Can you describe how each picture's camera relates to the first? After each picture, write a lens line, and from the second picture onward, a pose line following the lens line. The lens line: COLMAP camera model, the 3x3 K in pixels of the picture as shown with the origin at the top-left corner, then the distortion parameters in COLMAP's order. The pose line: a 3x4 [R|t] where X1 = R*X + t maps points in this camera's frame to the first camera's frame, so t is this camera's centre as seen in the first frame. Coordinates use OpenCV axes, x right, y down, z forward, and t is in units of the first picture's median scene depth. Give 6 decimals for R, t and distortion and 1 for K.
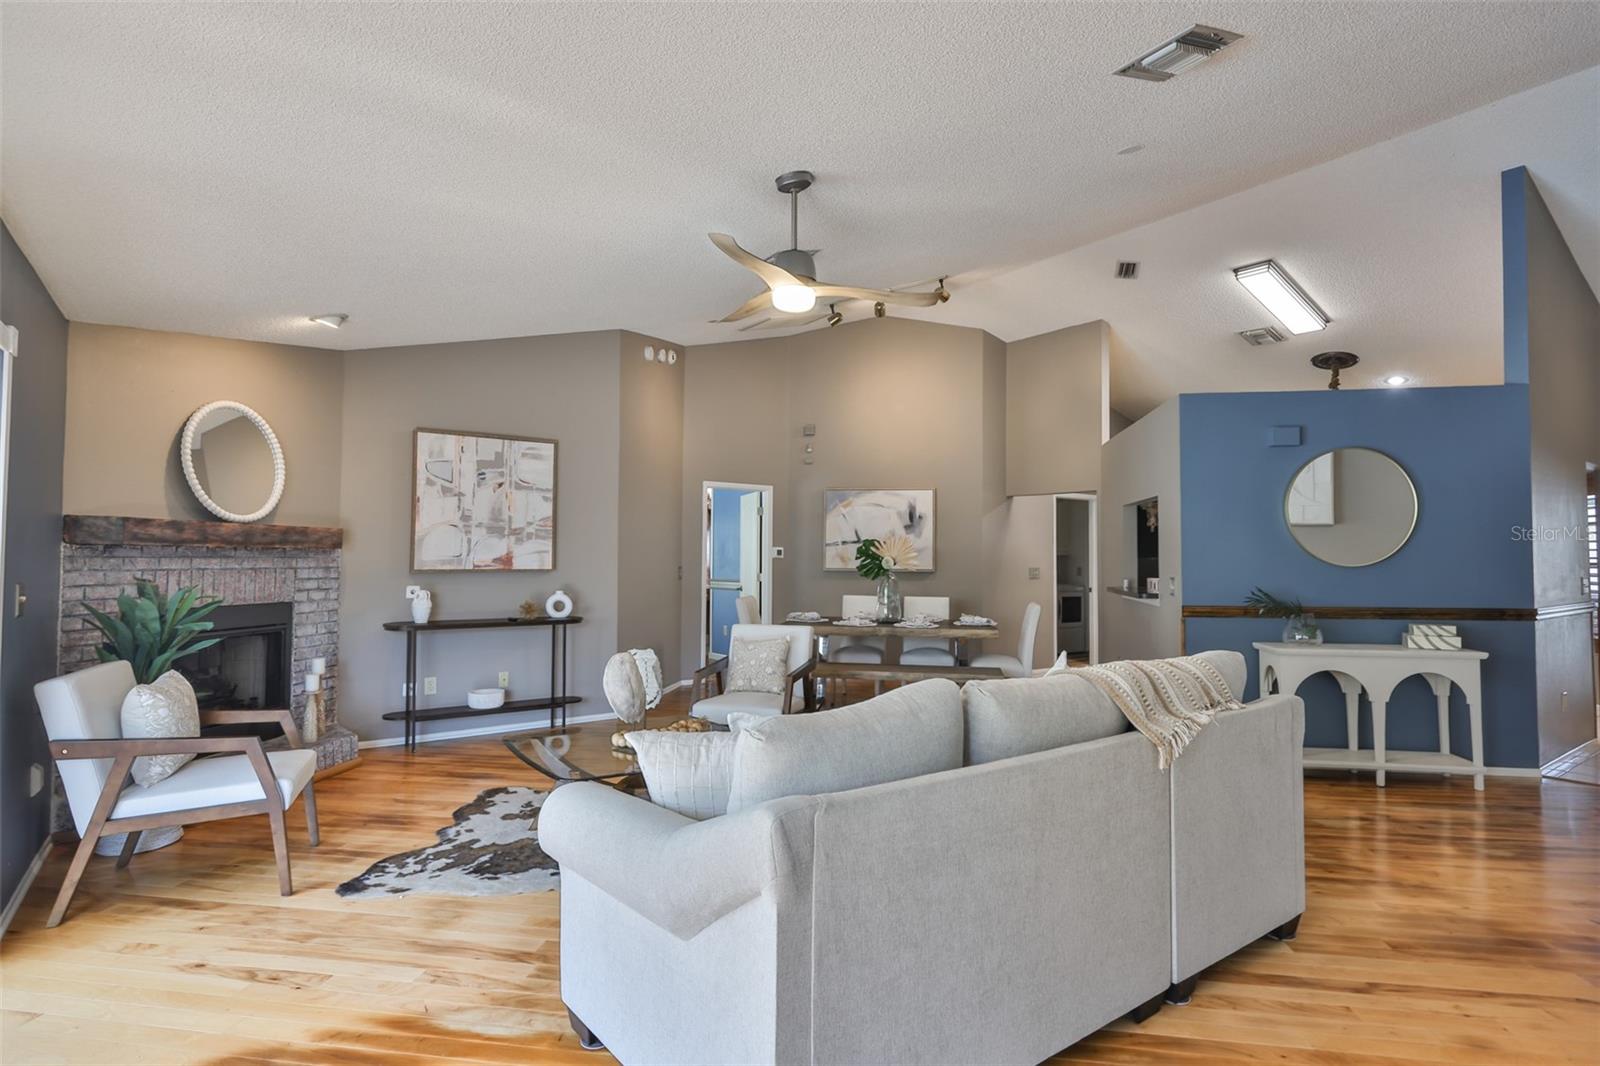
lens RADIAL K [[827.9, 0, 800.0], [0, 827.9, 533.0], [0, 0, 1]] dist [-0.001244, -0.000312]
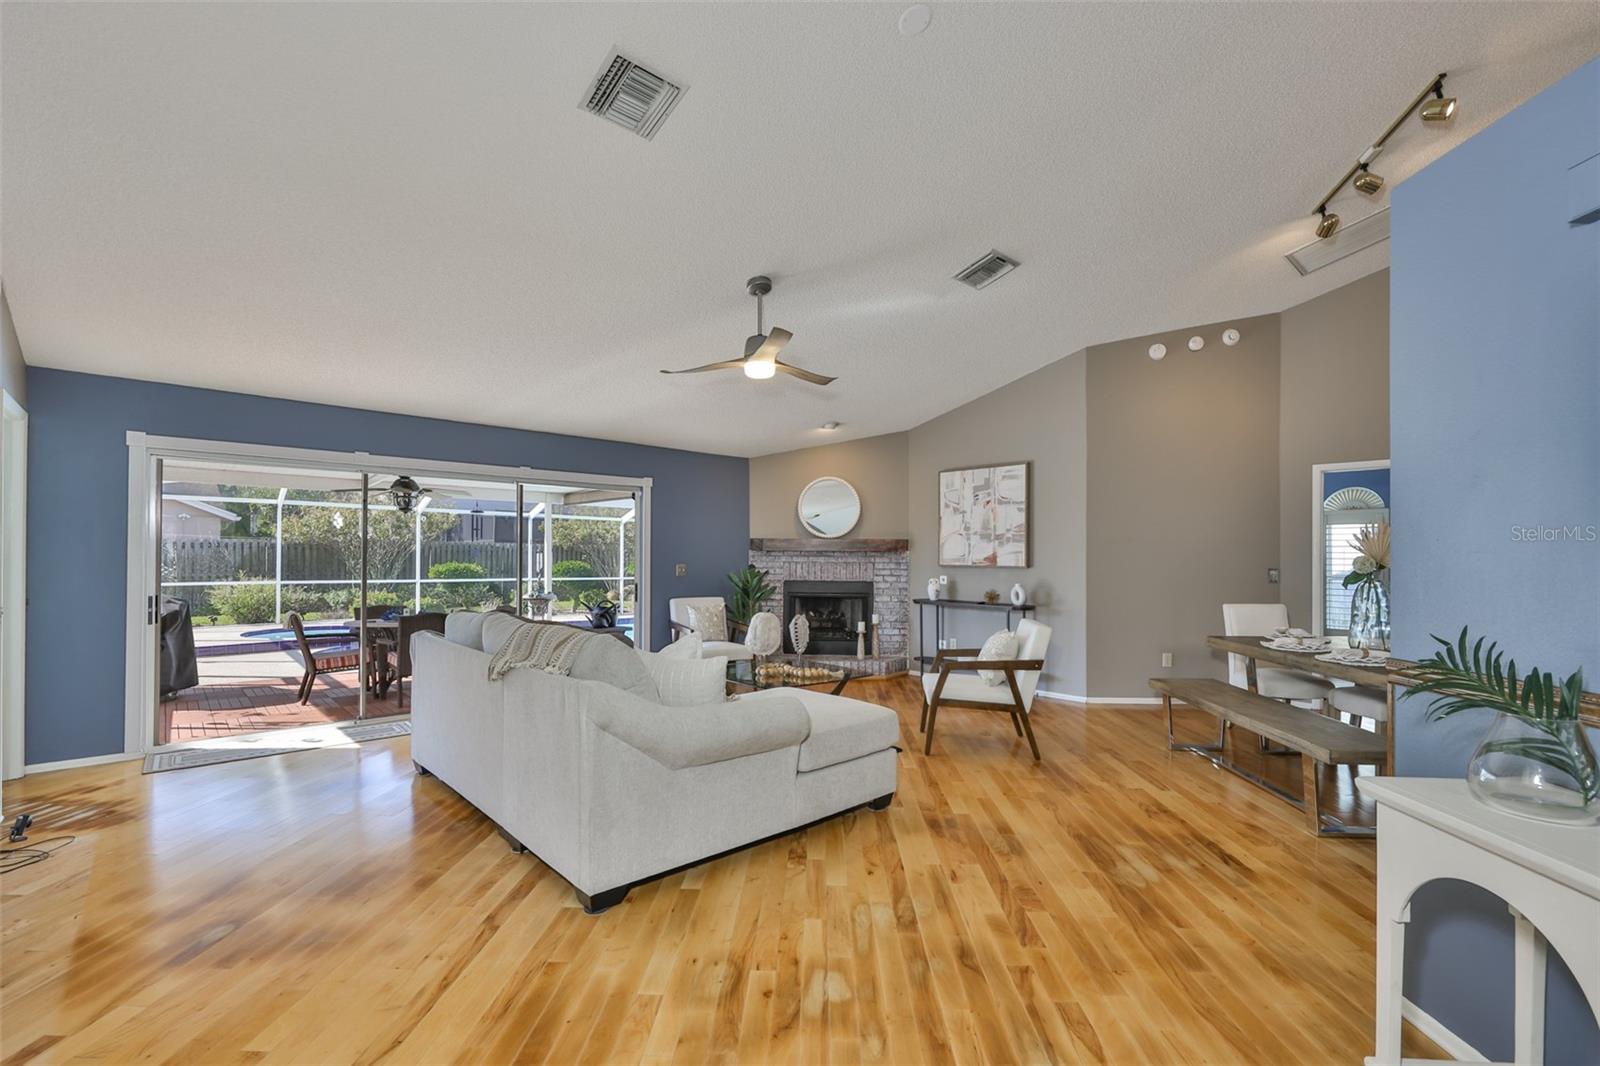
lens RADIAL K [[689.8, 0, 780.8], [0, 689.8, 558.3], [0, 0, 1]] dist [0.000231, -0.000056]
pose [[0.104431, 0.001153, -0.994531, 0.781384], [0.024173, 0.999701, 0.003697, 0.021848], [0.994238, -0.024427, 0.104372, 0.608952]]
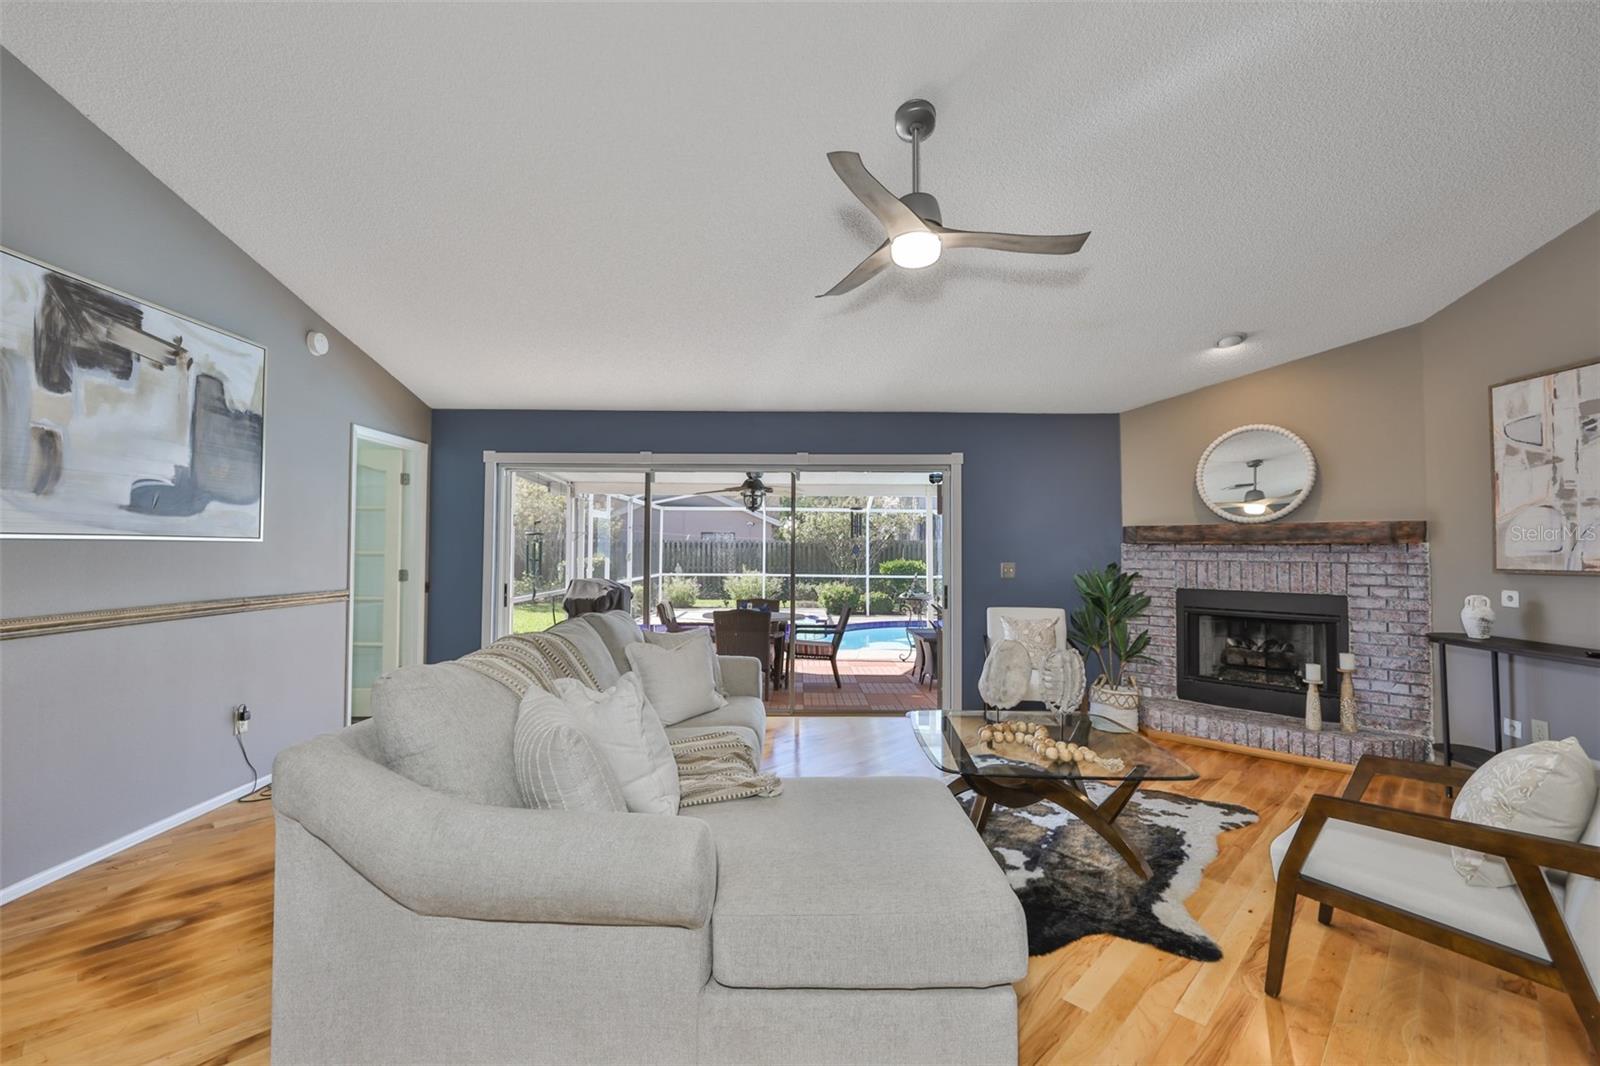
lens RADIAL K [[664.6, 0, 800.0], [0, 664.6, 533.0], [0, 0, 1]] dist [-0.001683, -0.000389]
pose [[-0.584517, -0.029224, -0.810855, 0.422333], [0.015774, 0.998753, -0.047367, 0.031578], [0.811228, -0.040477, -0.583327, 0.873788]]
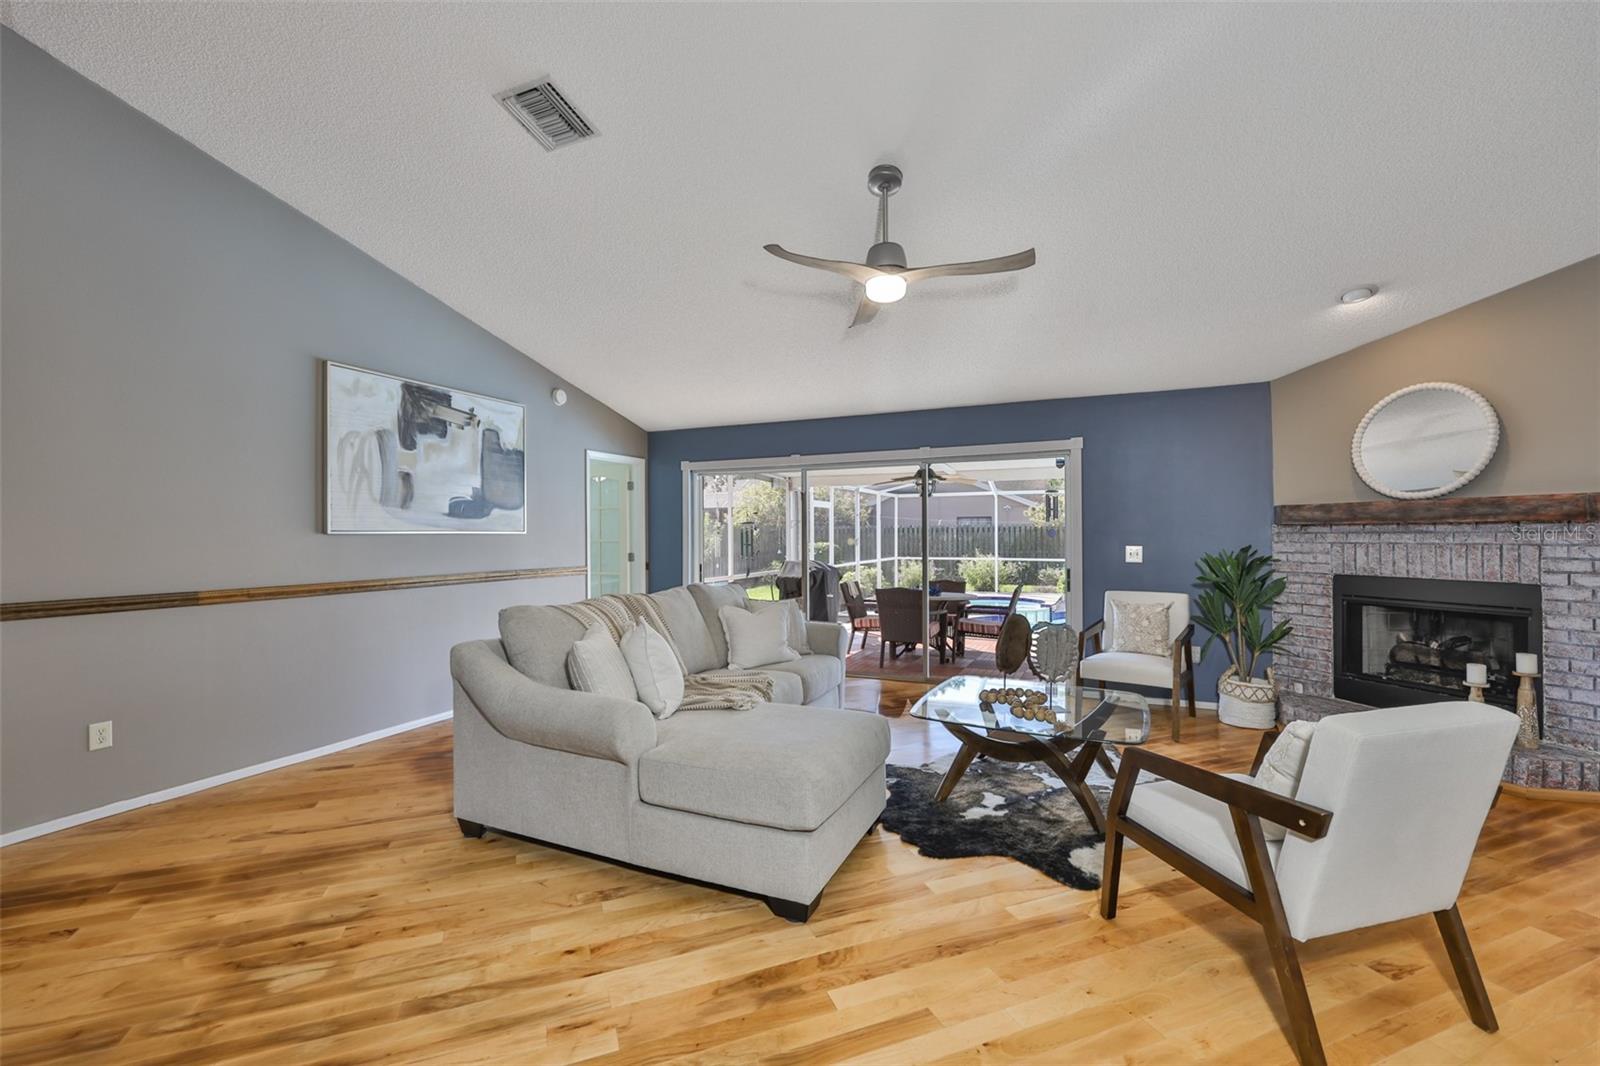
lens RADIAL K [[659.8, 0, 798.8], [0, 659.8, 536.5], [0, 0, 1]] dist [-0.000371, -0.000471]
pose [[-0.862623, 0.000010, -0.505847, 0.350805], [0.015535, 0.999529, -0.026472, 0.037613], [0.505608, -0.030694, -0.862217, 1.121204]]
